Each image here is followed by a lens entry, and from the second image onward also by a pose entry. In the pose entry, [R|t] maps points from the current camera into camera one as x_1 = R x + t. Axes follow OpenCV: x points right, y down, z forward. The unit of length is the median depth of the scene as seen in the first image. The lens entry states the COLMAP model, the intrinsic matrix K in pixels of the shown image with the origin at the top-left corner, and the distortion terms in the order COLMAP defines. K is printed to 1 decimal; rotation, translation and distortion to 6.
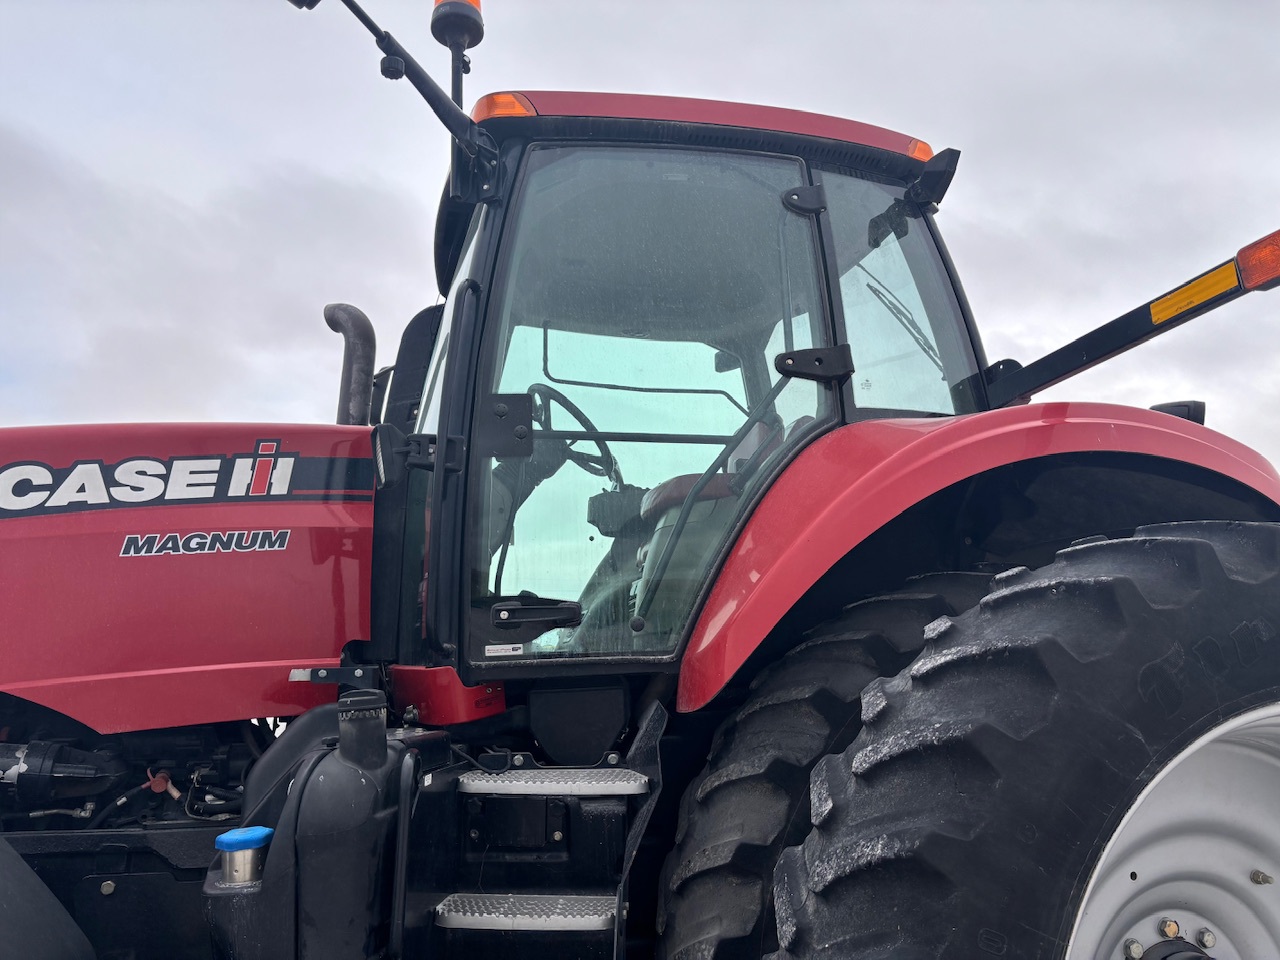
lens RADIAL K [[963.8, 0, 648.8], [0, 963.8, 471.1], [0, 0, 1]] dist [0.047328, -0.061363]
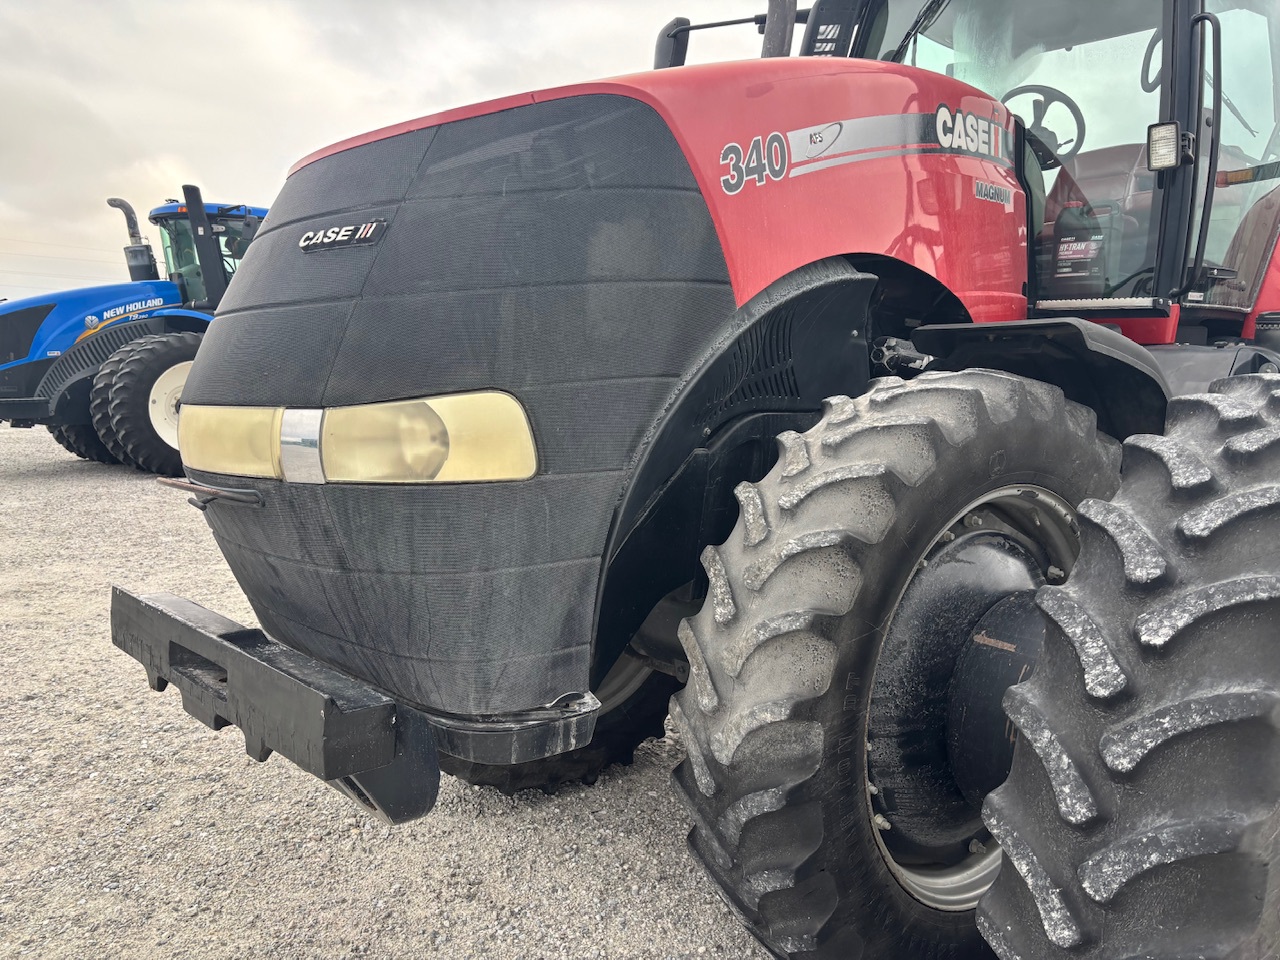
lens RADIAL K [[963.8, 0, 627.0], [0, 963.8, 477.8], [0, 0, 1]] dist [0.047328, -0.061363]
pose [[0.892619, -0.006550, 0.450765, -1.552161], [-0.134043, 0.950816, 0.279252, 0.146677], [-0.430423, -0.309687, 0.847838, 0.030610]]
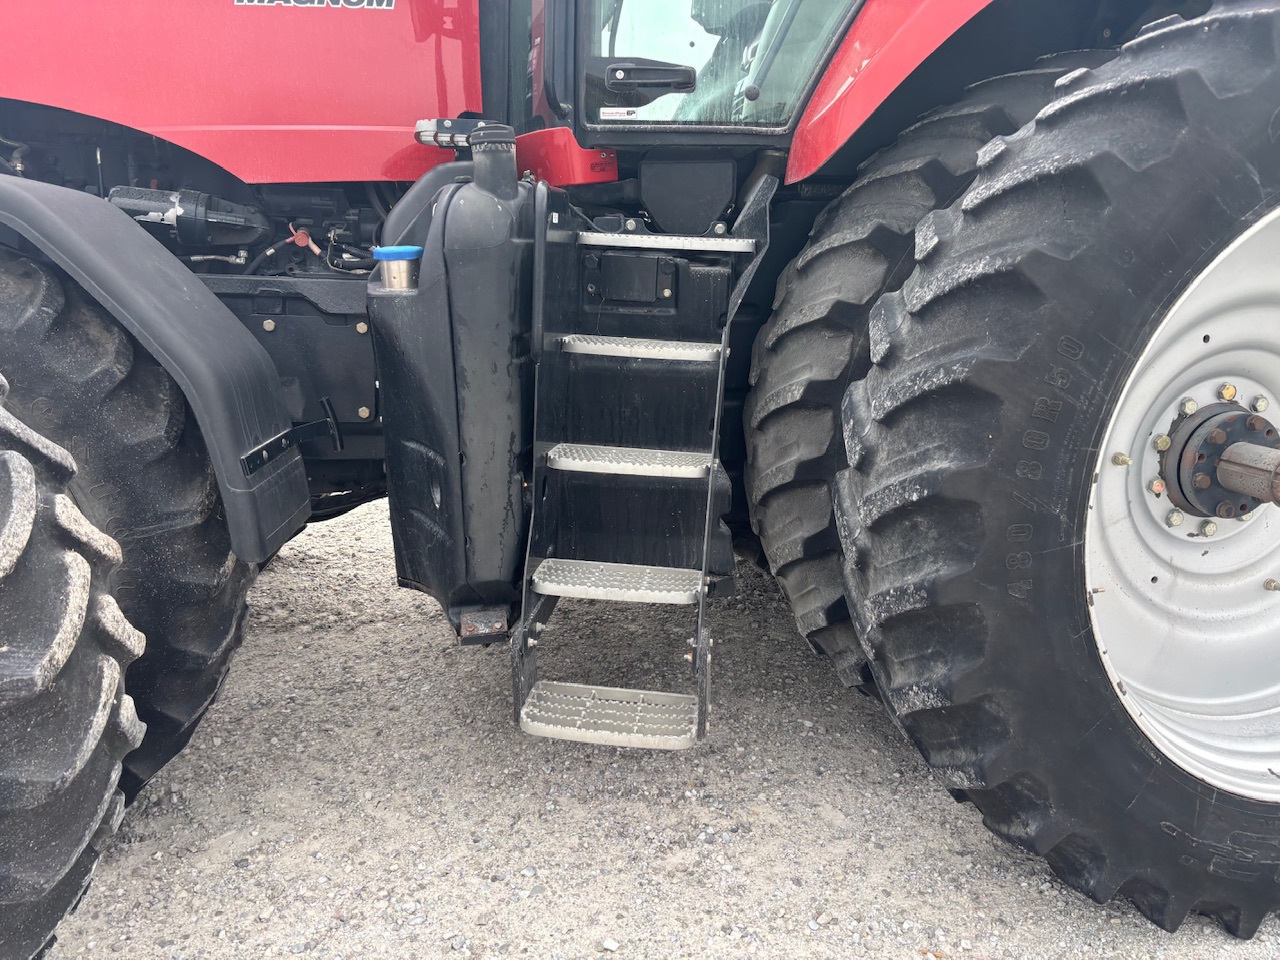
lens RADIAL K [[963.8, 0, 646.3], [0, 963.8, 478.1], [0, 0, 1]] dist [0.047328, -0.061363]
pose [[0.996347, 0.058377, -0.062323, -0.034729], [-0.027120, 0.908367, 0.417293, 0.104825], [0.080972, -0.414079, 0.906632, -0.071493]]
